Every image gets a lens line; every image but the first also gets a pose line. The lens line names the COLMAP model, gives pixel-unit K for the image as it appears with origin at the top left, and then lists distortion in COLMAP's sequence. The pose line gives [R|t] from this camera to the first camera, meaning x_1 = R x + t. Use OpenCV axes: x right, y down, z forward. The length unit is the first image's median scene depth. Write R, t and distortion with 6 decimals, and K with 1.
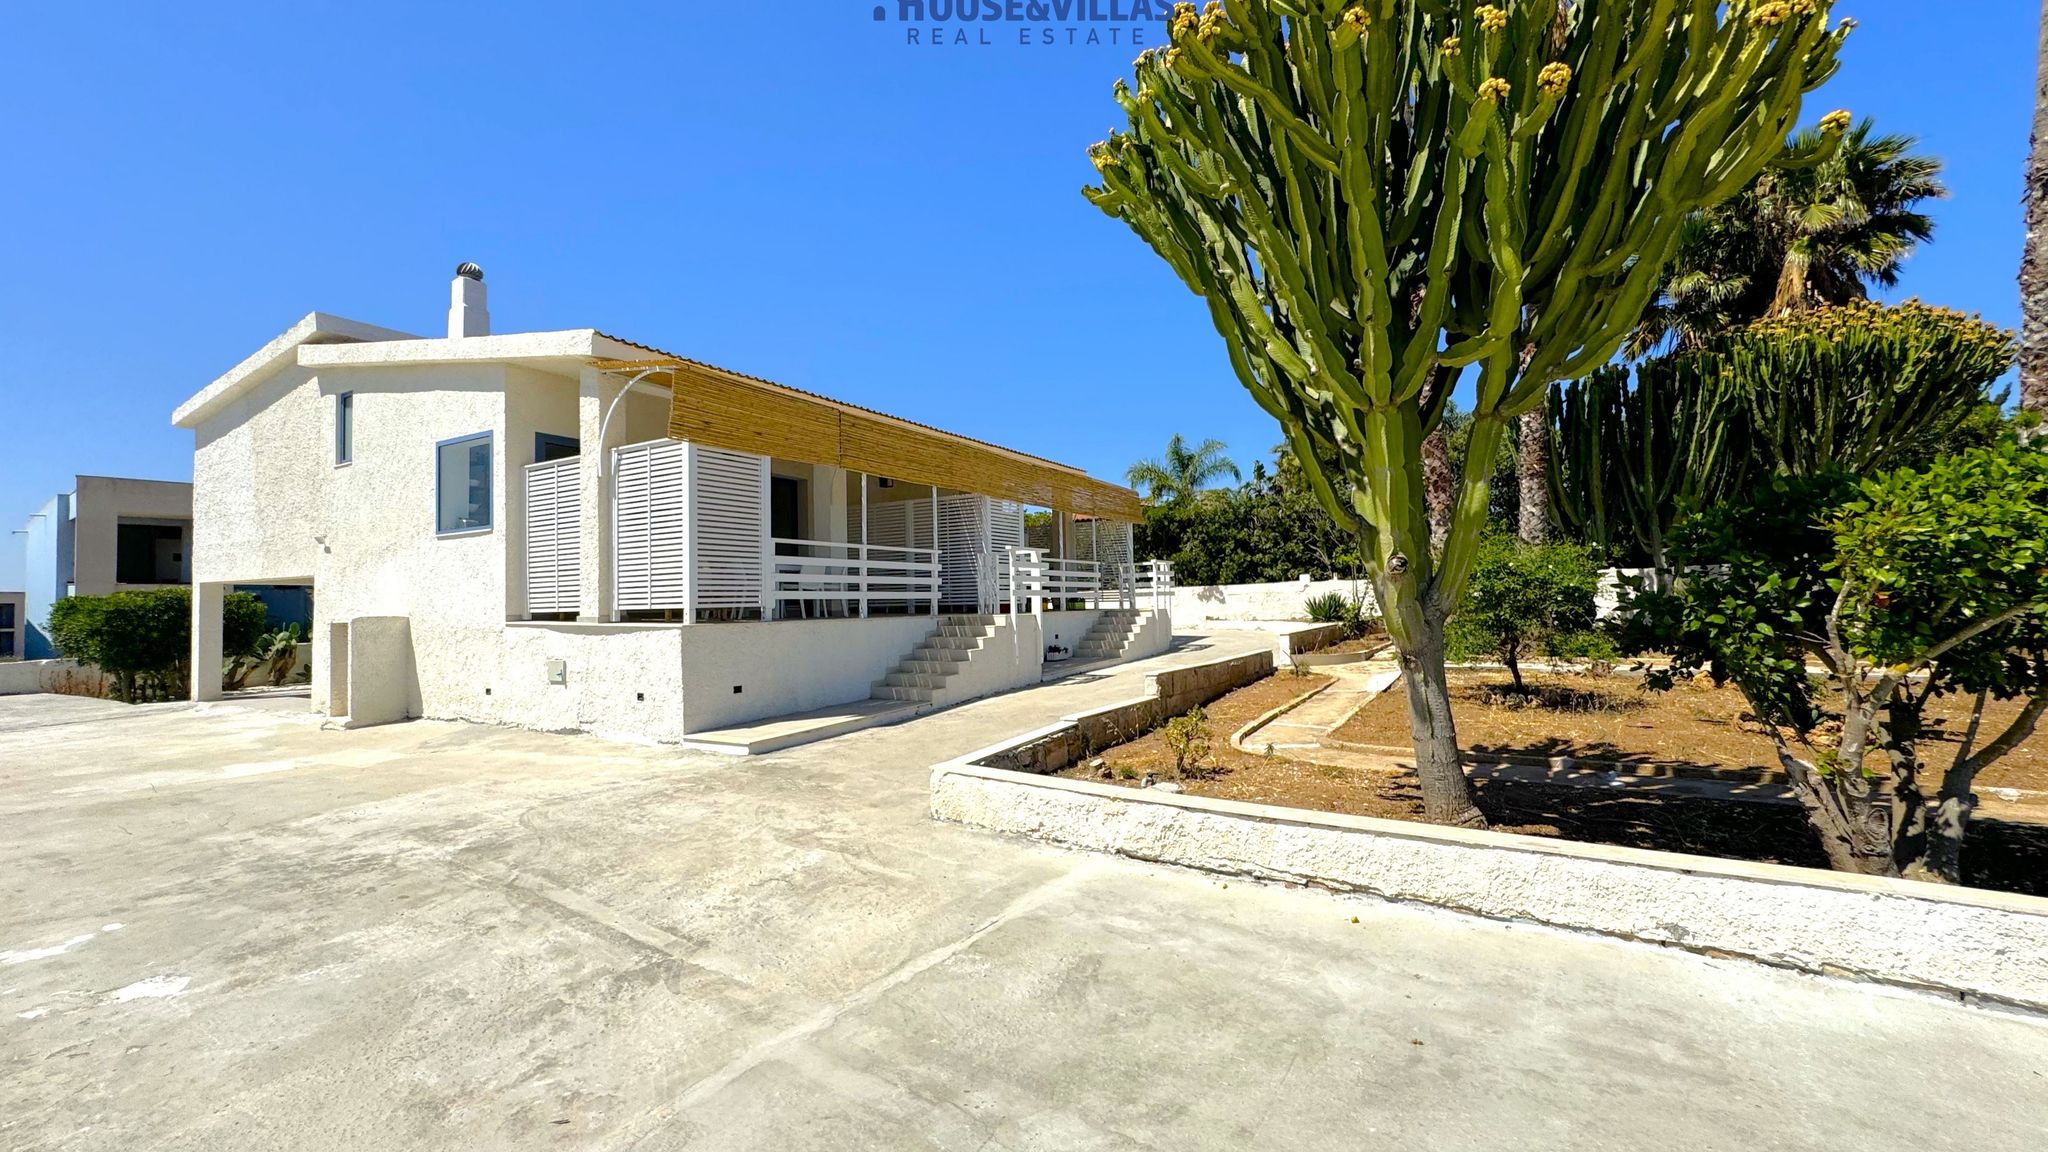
lens RADIAL K [[707.7, 0, 1005.4], [0, 707.7, 575.2], [0, 0, 1]] dist [-0.001378, -0.000201]
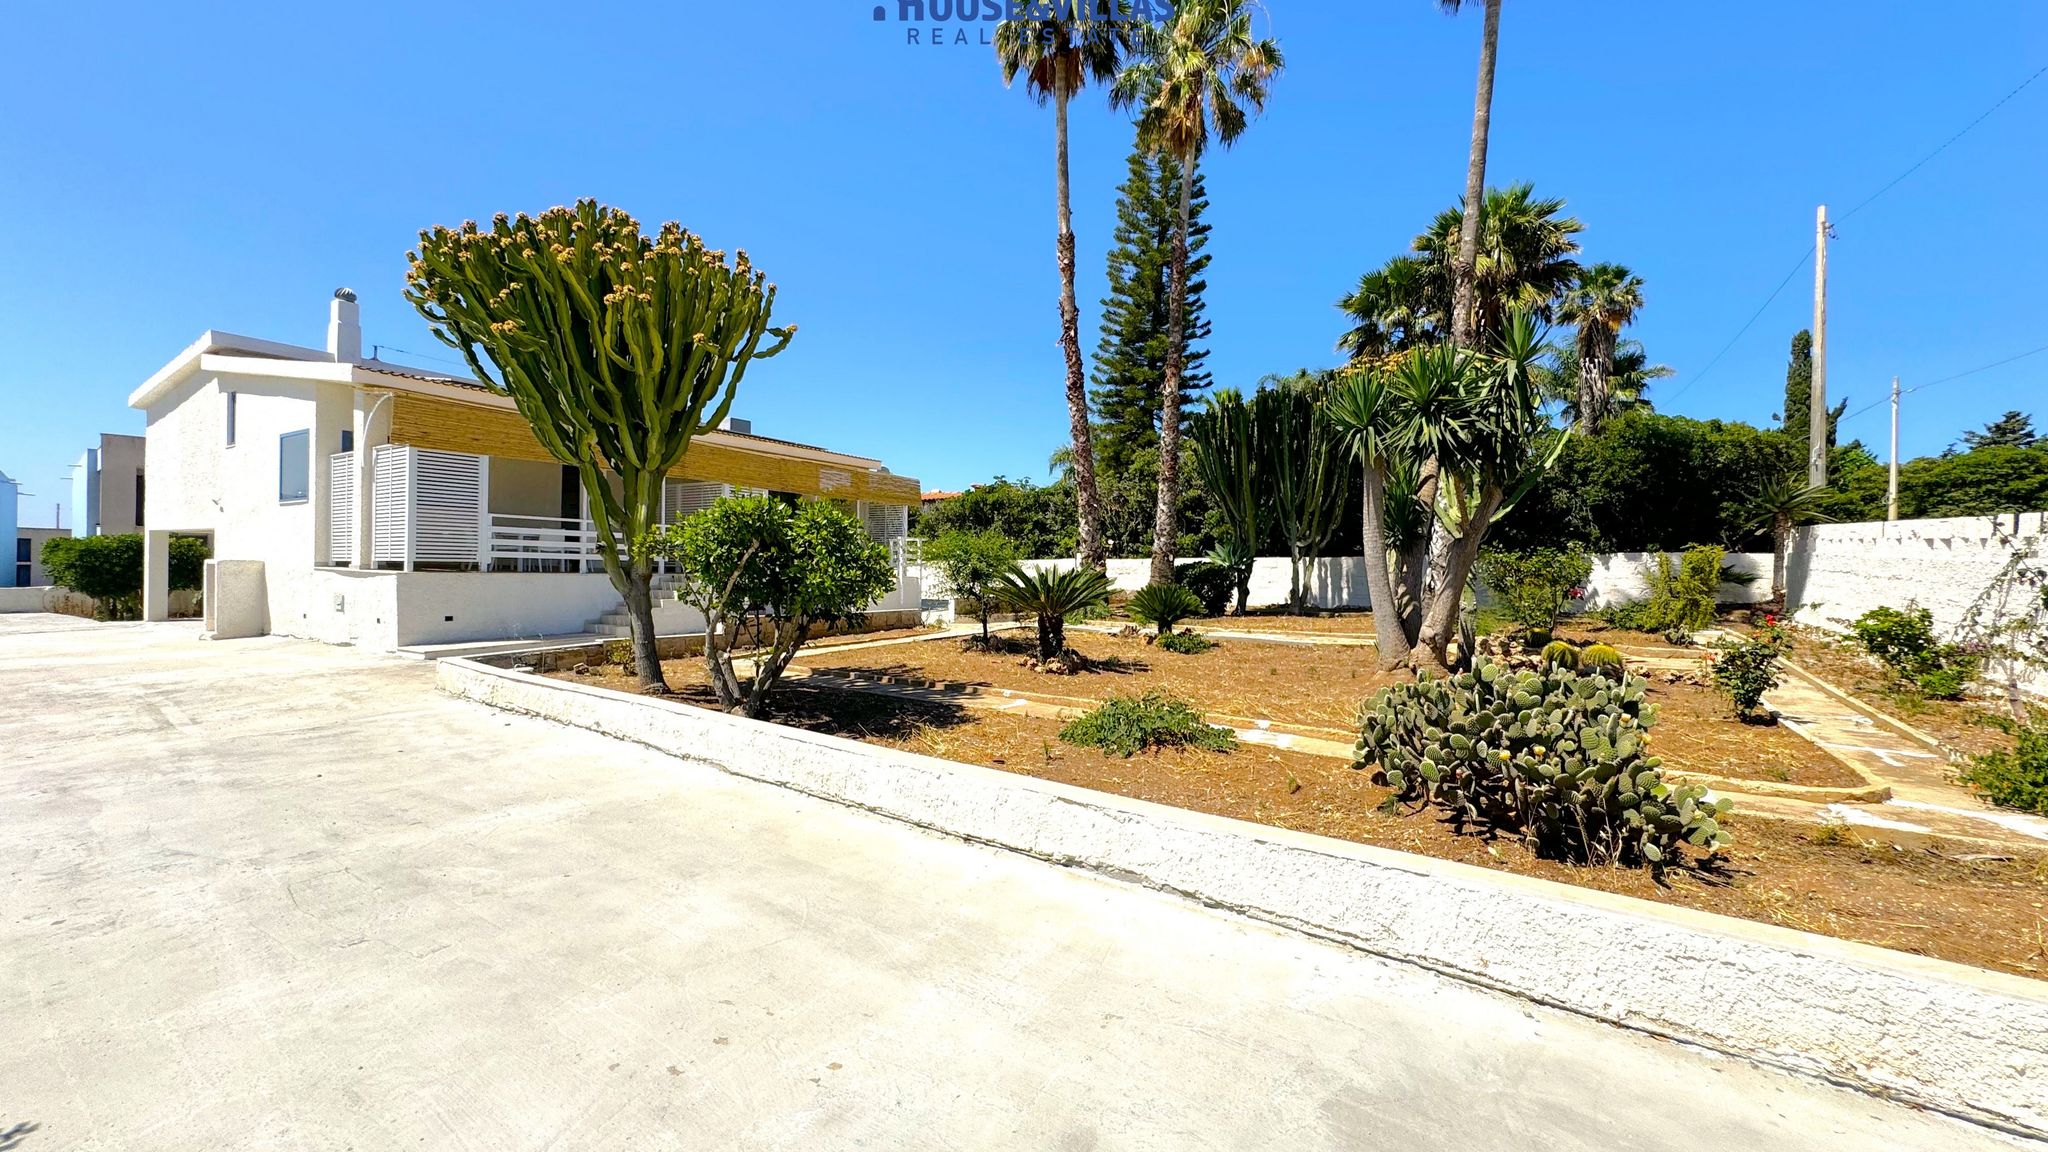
lens RADIAL K [[707.7, 0, 1043.0], [0, 707.7, 566.8], [0, 0, 1]] dist [-0.001378, -0.000201]
pose [[0.998975, 0.034796, -0.028962, 0.641671], [-0.033839, 0.998886, 0.032887, -0.023978], [0.030074, -0.031873, 0.999039, -0.295147]]
